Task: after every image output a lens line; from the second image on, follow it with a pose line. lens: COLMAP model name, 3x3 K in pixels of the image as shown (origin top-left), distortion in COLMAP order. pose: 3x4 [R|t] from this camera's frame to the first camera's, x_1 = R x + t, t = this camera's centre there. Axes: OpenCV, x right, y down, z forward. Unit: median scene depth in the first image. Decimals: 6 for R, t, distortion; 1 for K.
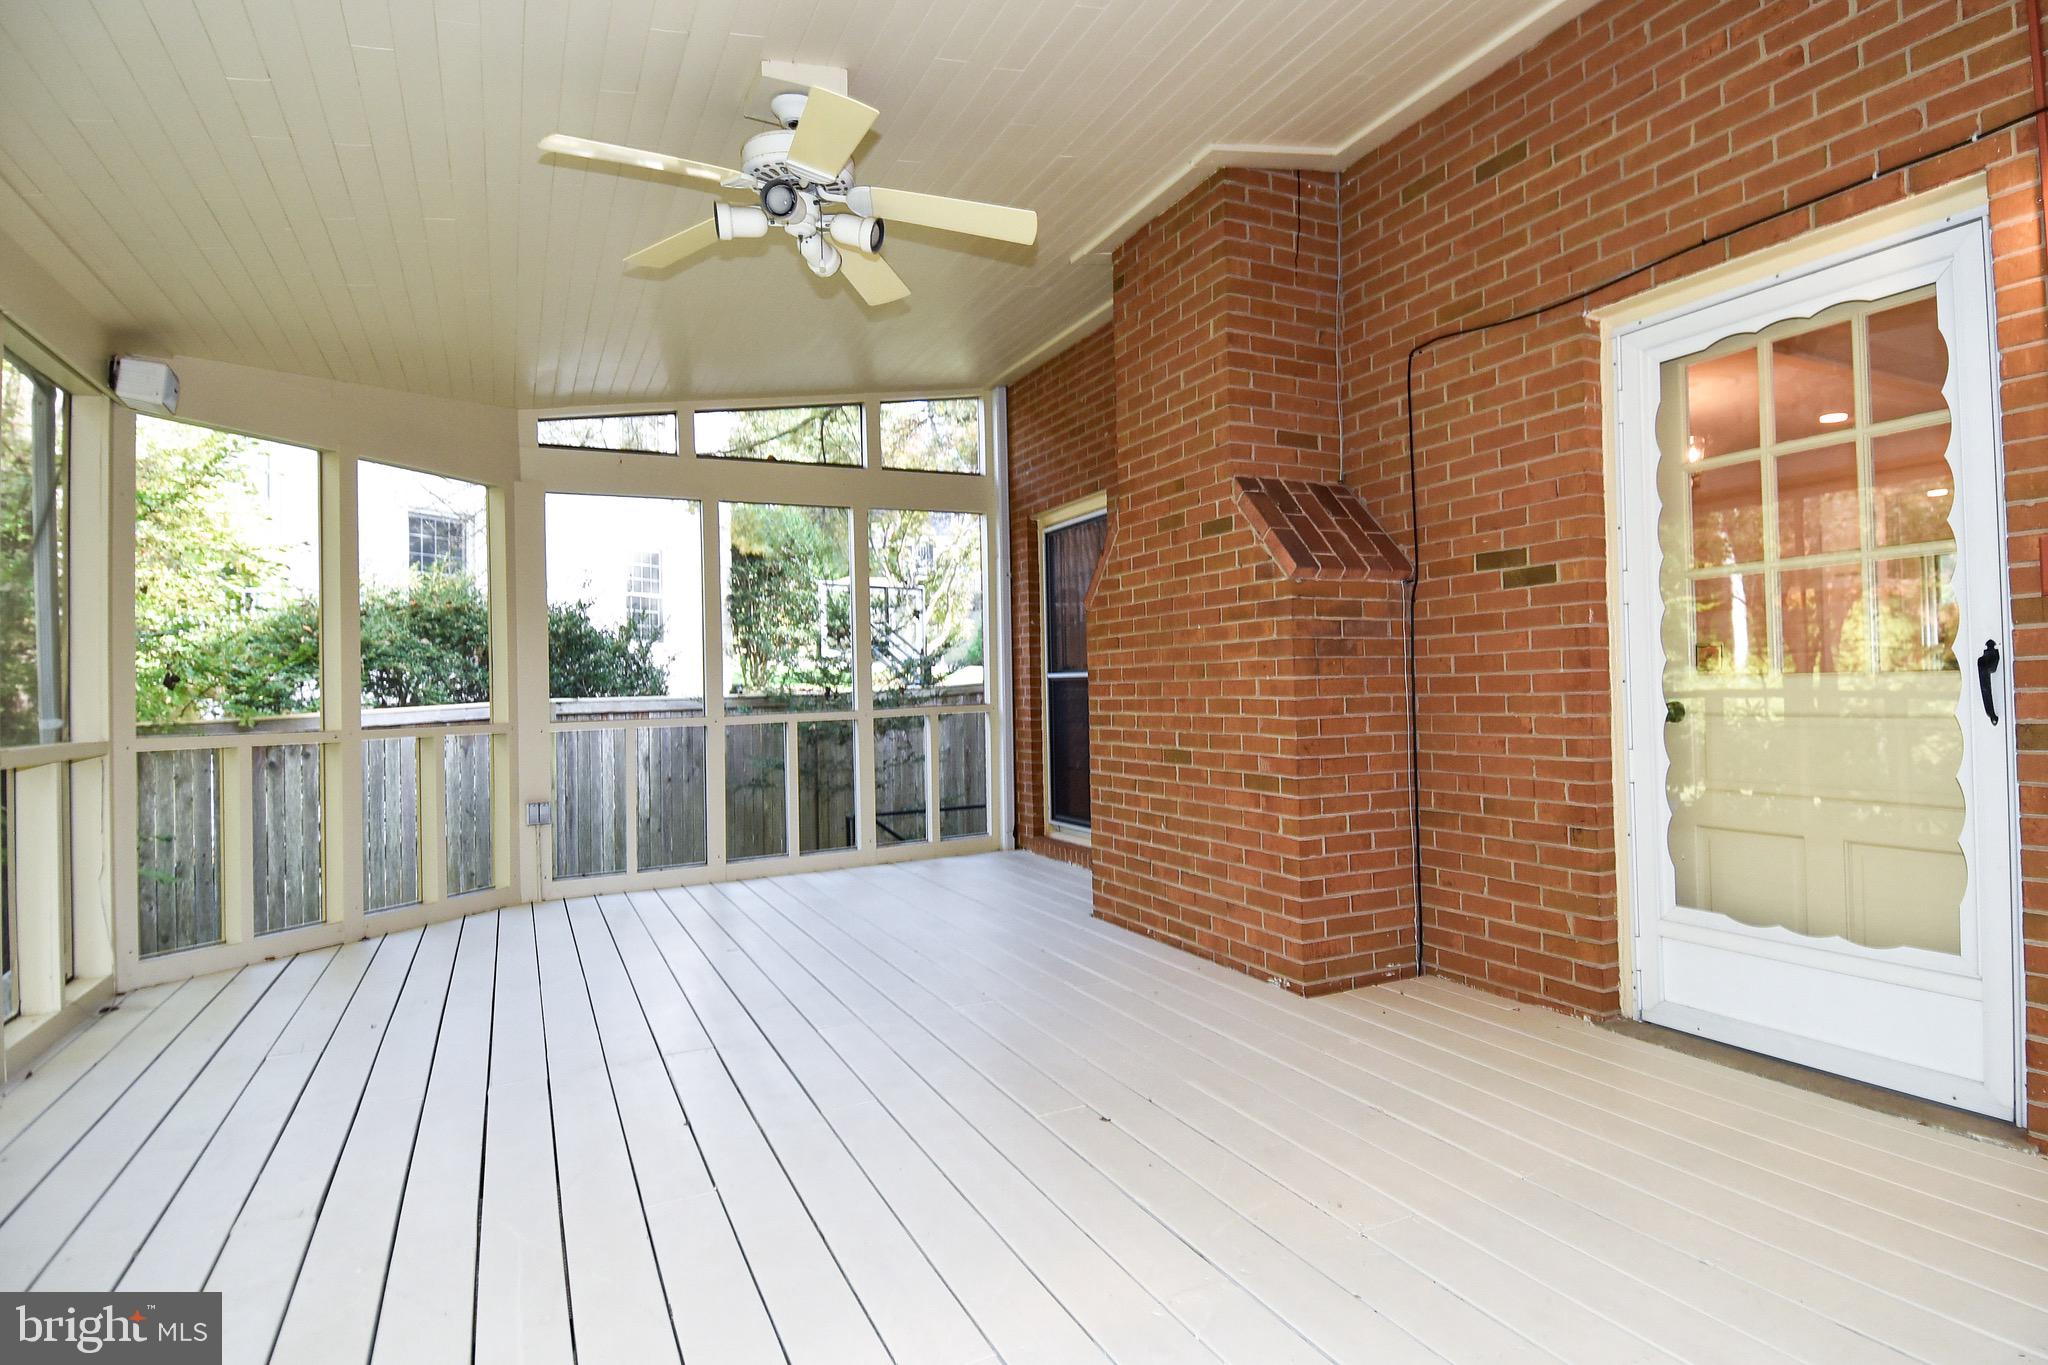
lens RADIAL K [[1077.0, 0, 1073.5], [0, 1077.0, 668.5], [0, 0, 1]] dist [0.042734, -0.045328]
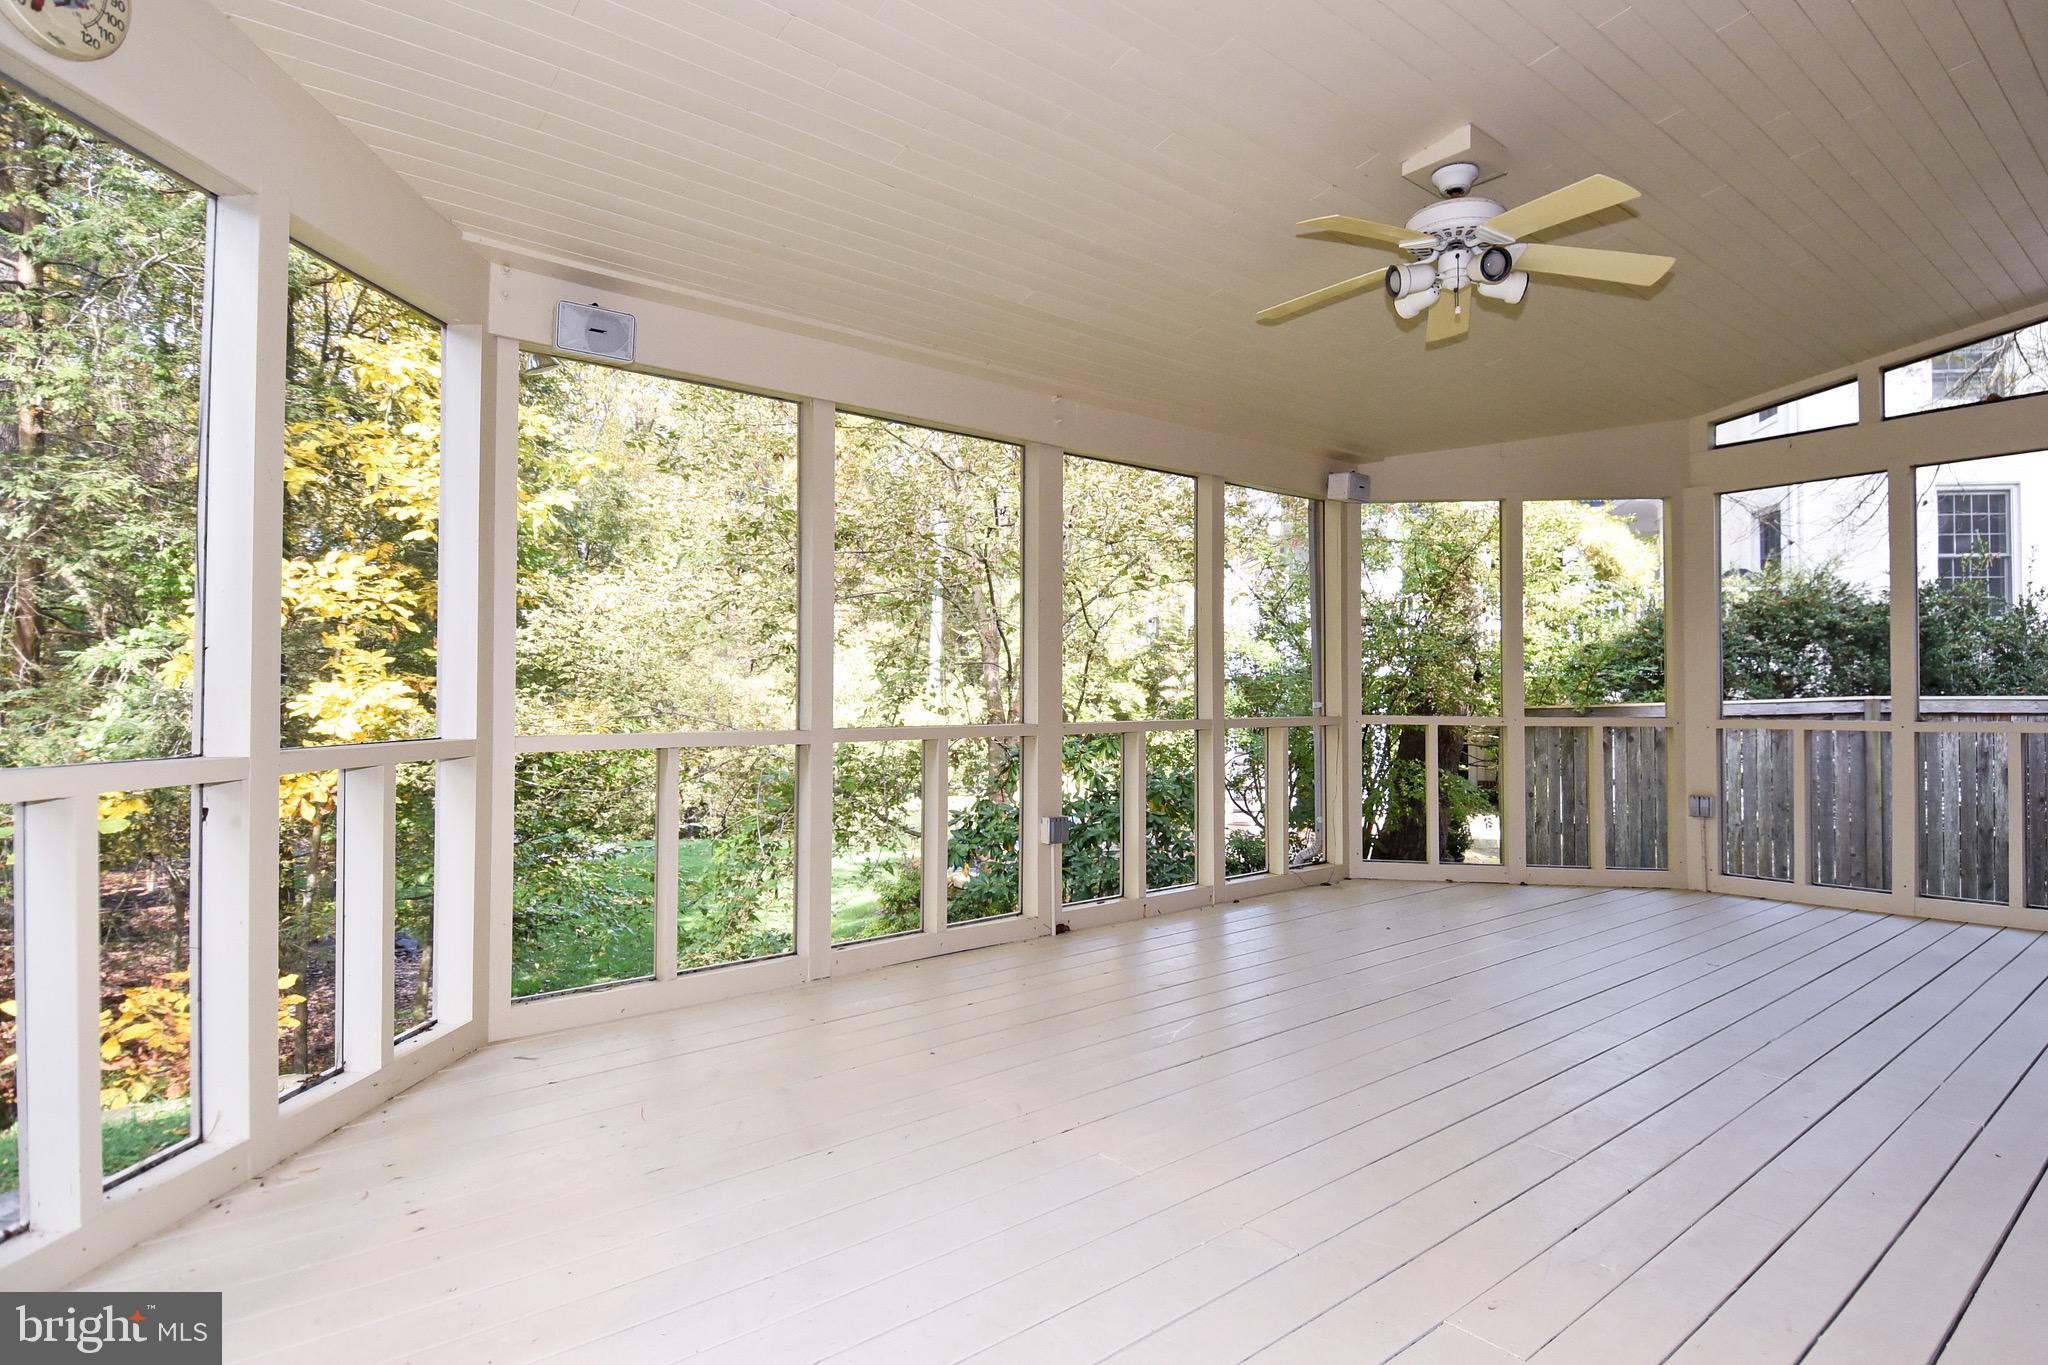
lens RADIAL K [[1077.0, 0, 1073.5], [0, 1077.0, 668.5], [0, 0, 1]] dist [0.042734, -0.045328]
pose [[0.224386, 0.004675, -0.974489, 0.846784], [0.010690, 0.999917, 0.007259, -0.029941], [0.974442, -0.012046, 0.224317, 0.424631]]
